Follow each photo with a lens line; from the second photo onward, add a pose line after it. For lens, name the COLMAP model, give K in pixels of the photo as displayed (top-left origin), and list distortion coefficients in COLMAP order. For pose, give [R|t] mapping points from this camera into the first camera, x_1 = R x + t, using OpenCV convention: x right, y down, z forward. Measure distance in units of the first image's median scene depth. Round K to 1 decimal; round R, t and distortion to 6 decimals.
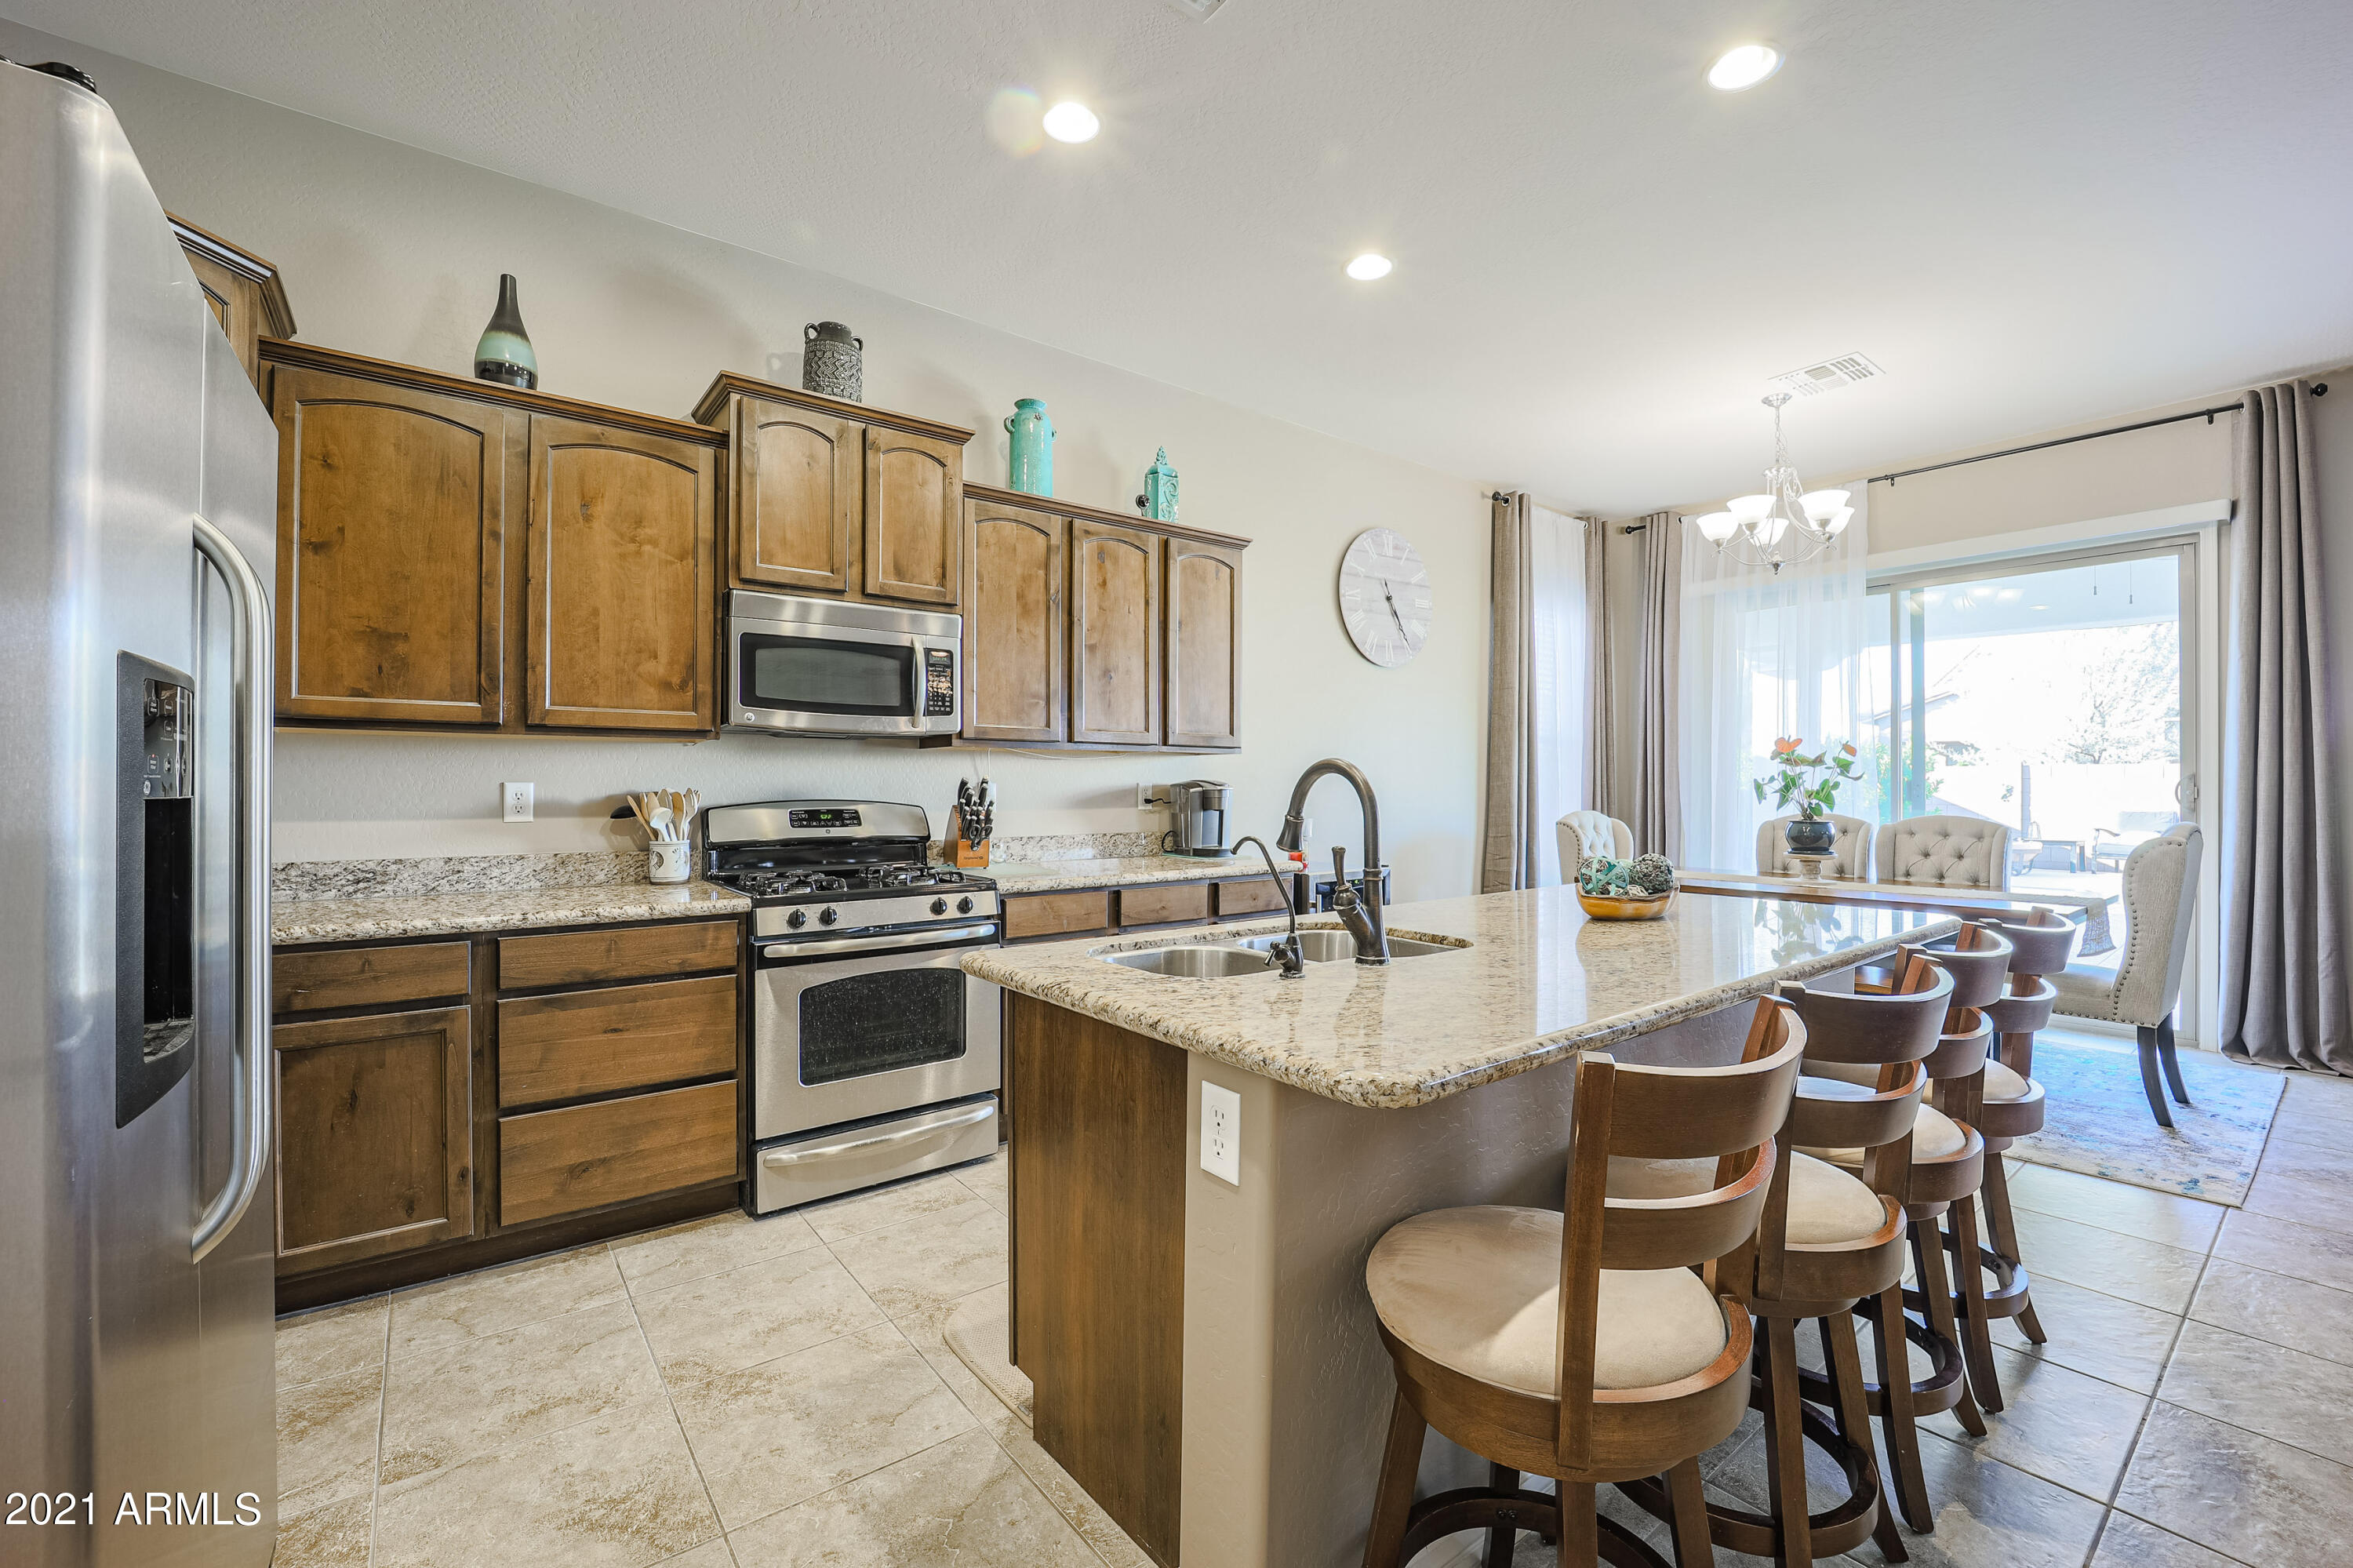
lens RADIAL K [[965.3, 0, 1174.1], [0, 965.3, 784.8], [0, 0, 1]] dist [-0.022638, -0.000561]
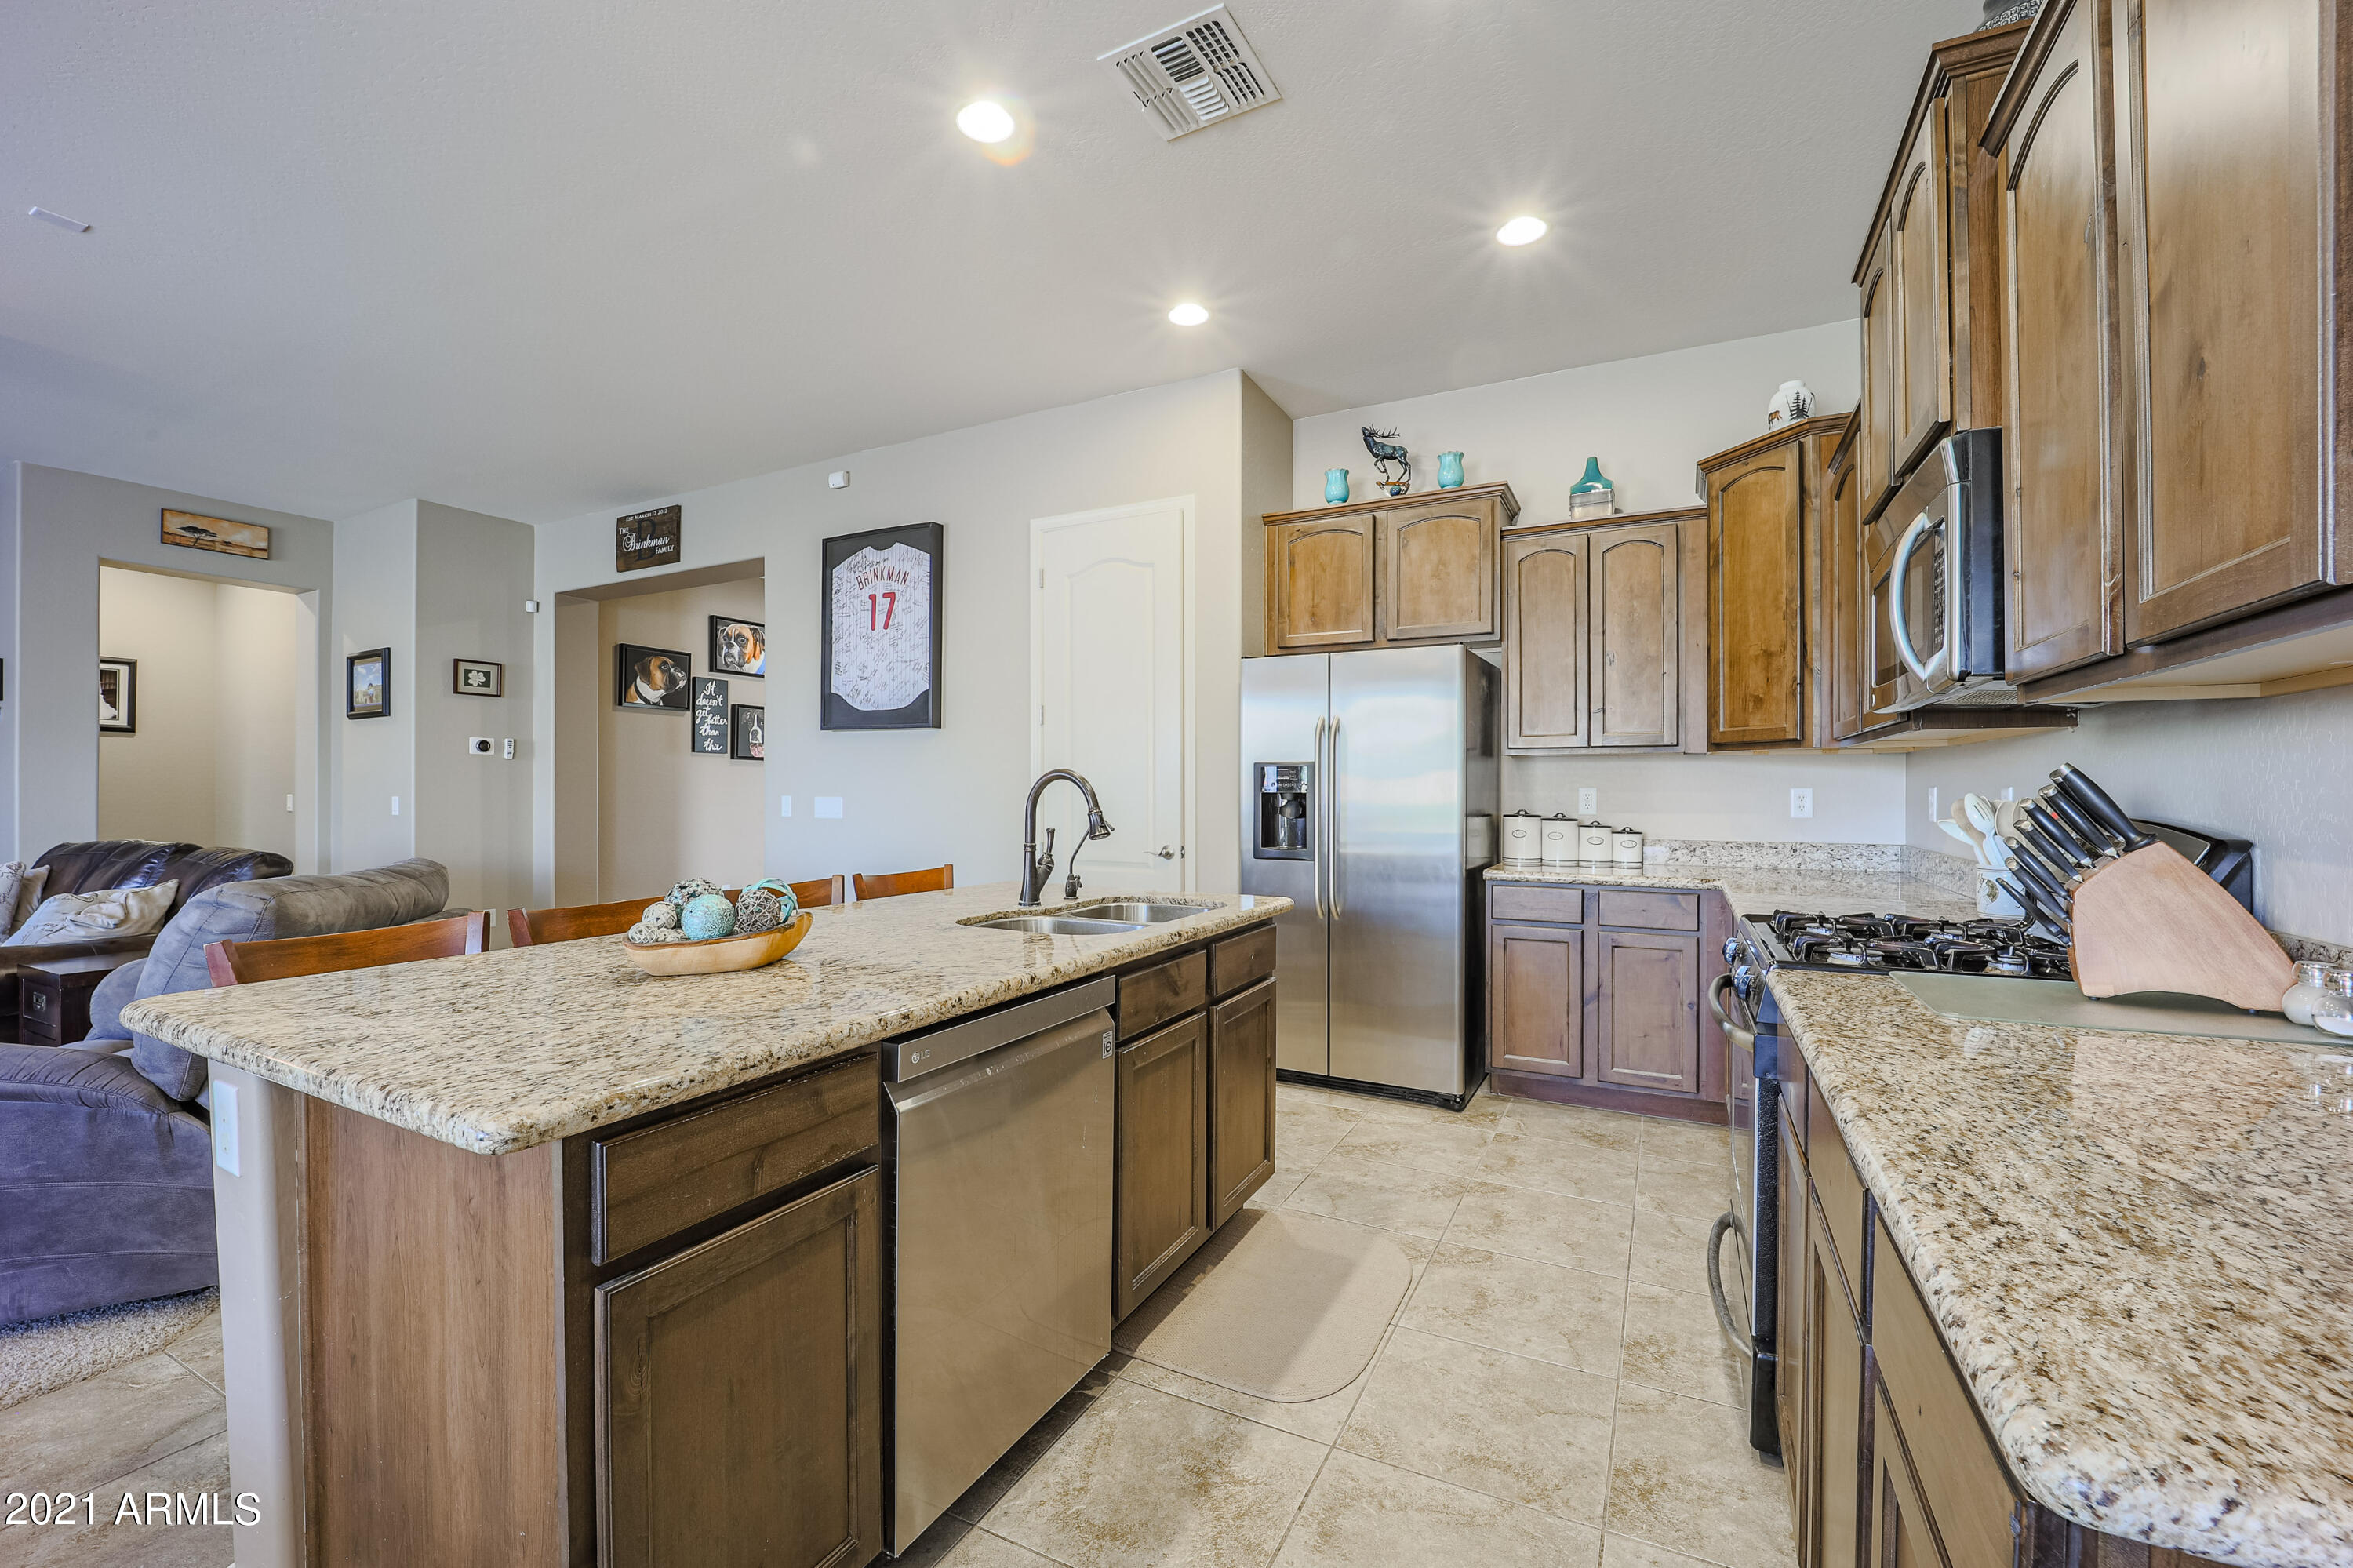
lens RADIAL K [[965.3, 0, 1174.1], [0, 965.3, 784.8], [0, 0, 1]] dist [-0.022638, -0.000561]
pose [[-0.906451, -0.004746, -0.422283, 0.384849], [-0.002128, 0.999975, -0.006669, 0.002845], [0.422305, -0.005146, -0.906439, 1.478747]]
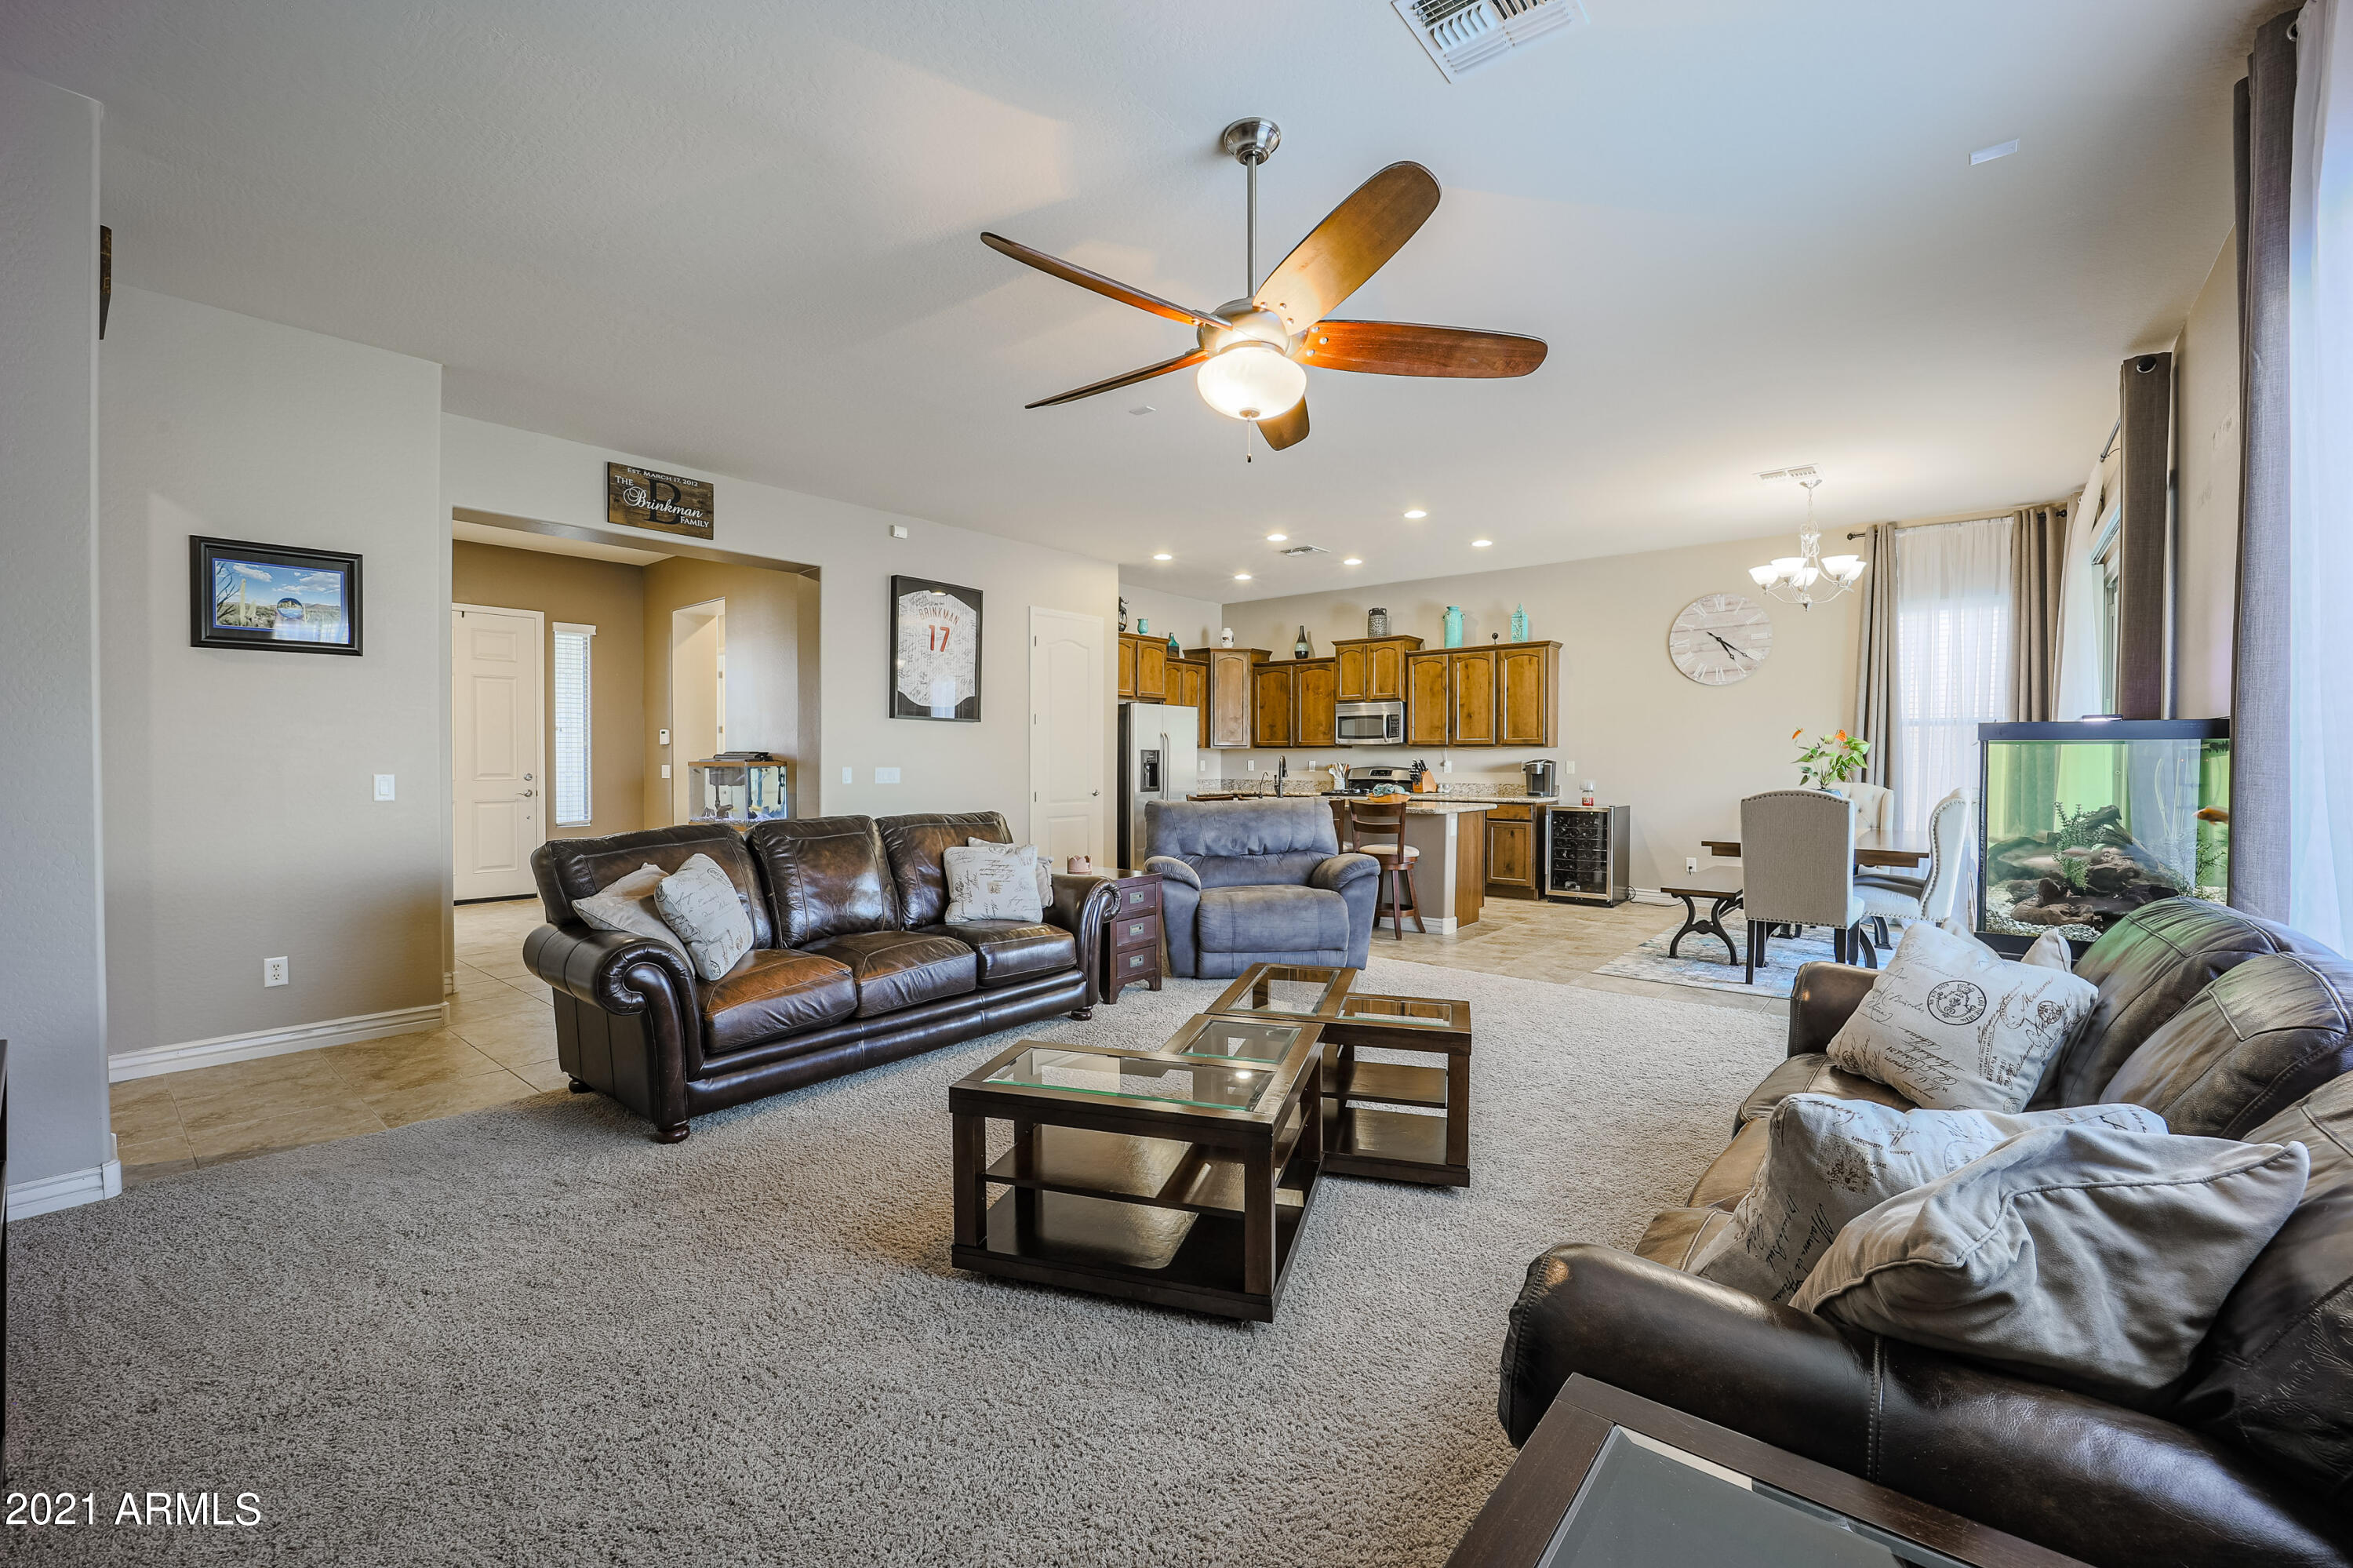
lens RADIAL K [[965.3, 0, 1174.1], [0, 965.3, 784.8], [0, 0, 1]] dist [-0.022638, -0.000561]
pose [[0.219796, 0.023469, -0.975264, 2.797039], [-0.000954, 0.999715, 0.023842, 0.001146], [0.975545, -0.004310, 0.219755, -0.319521]]
